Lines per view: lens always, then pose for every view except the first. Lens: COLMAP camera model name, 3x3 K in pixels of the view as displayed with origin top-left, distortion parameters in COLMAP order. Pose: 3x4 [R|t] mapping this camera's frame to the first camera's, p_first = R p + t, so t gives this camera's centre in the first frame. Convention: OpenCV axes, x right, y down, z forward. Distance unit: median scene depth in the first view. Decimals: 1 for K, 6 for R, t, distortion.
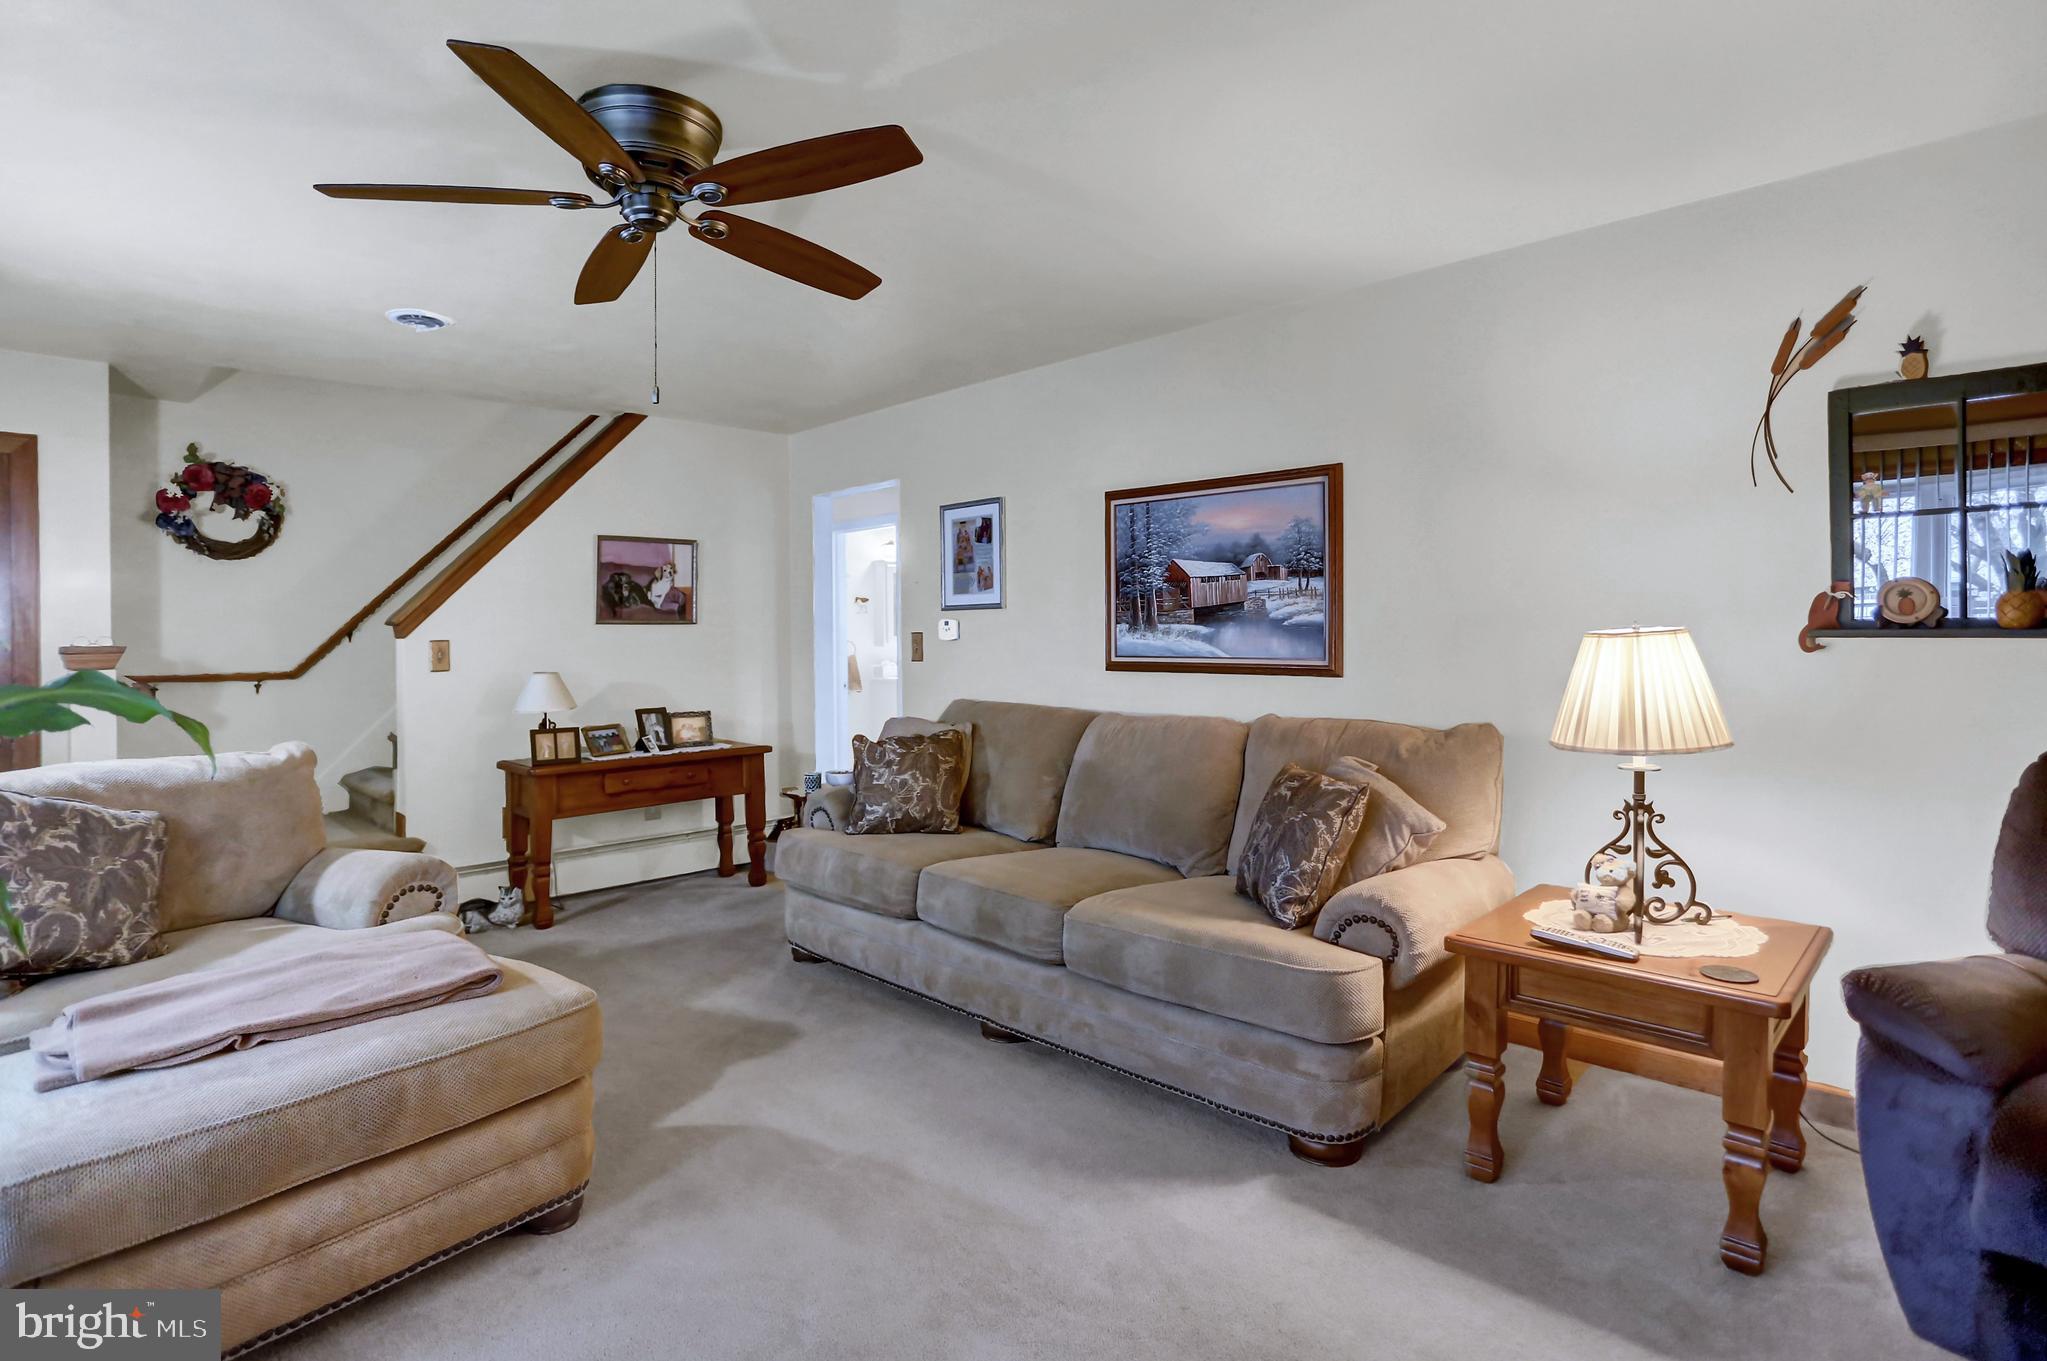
lens RADIAL K [[1047.5, 0, 1027.9], [0, 1047.5, 636.2], [0, 0, 1]] dist [-0.071288, 0.039667]
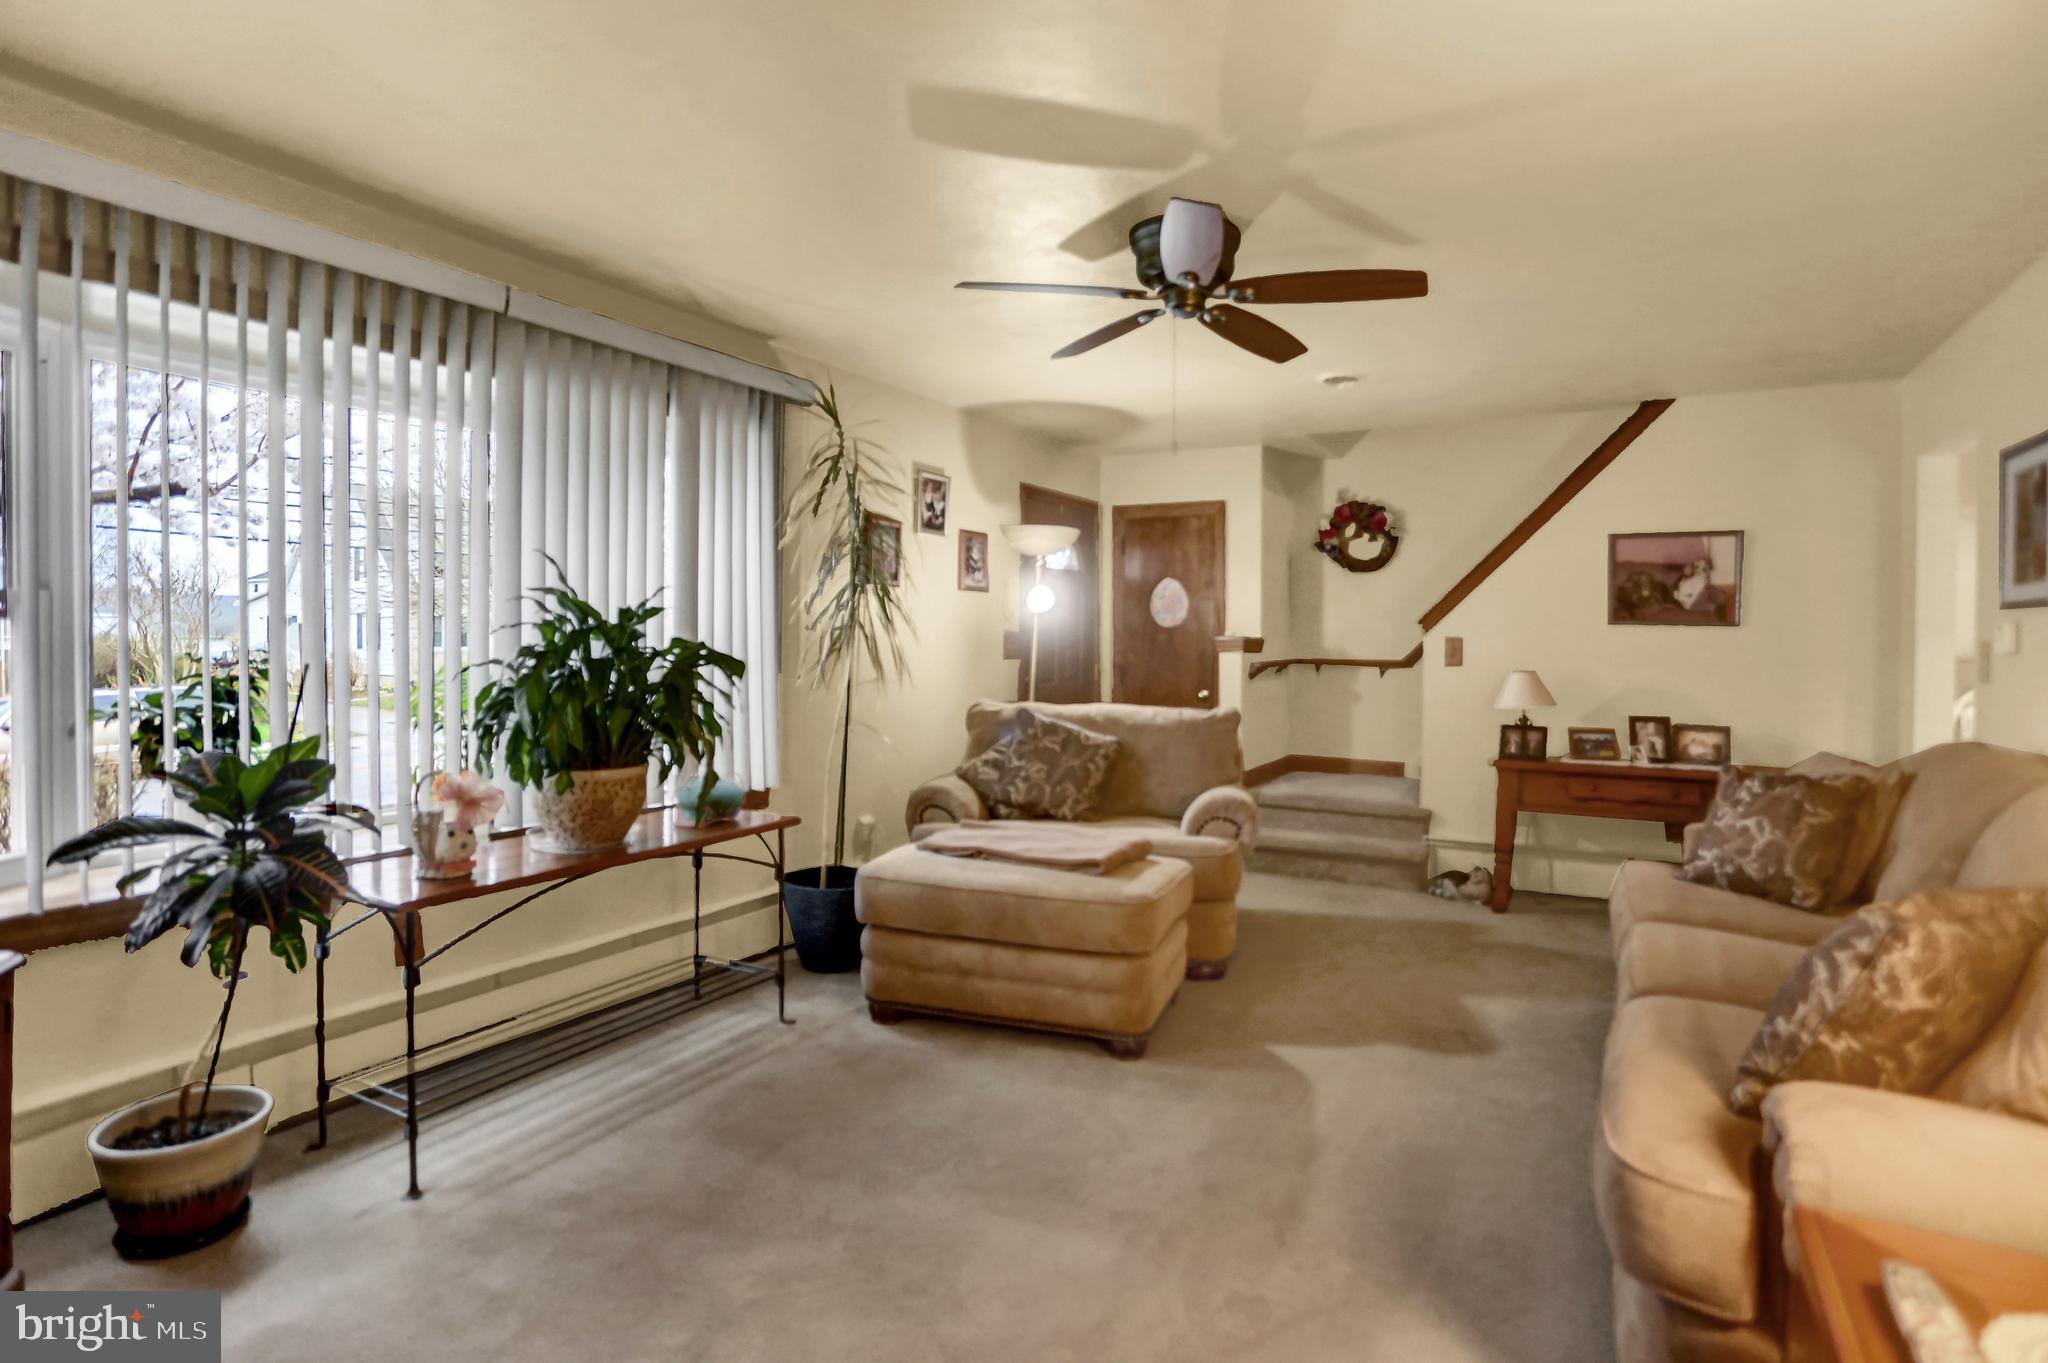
lens RADIAL K [[1067.5, 0, 1016.6], [0, 1067.5, 608.0], [0, 0, 1]] dist [-0.073084, 0.040688]
pose [[0.253385, -0.008134, -0.967331, 0.501602], [-0.017136, 0.999770, -0.012895, -0.007527], [0.967214, 0.019843, 0.253187, 0.268282]]
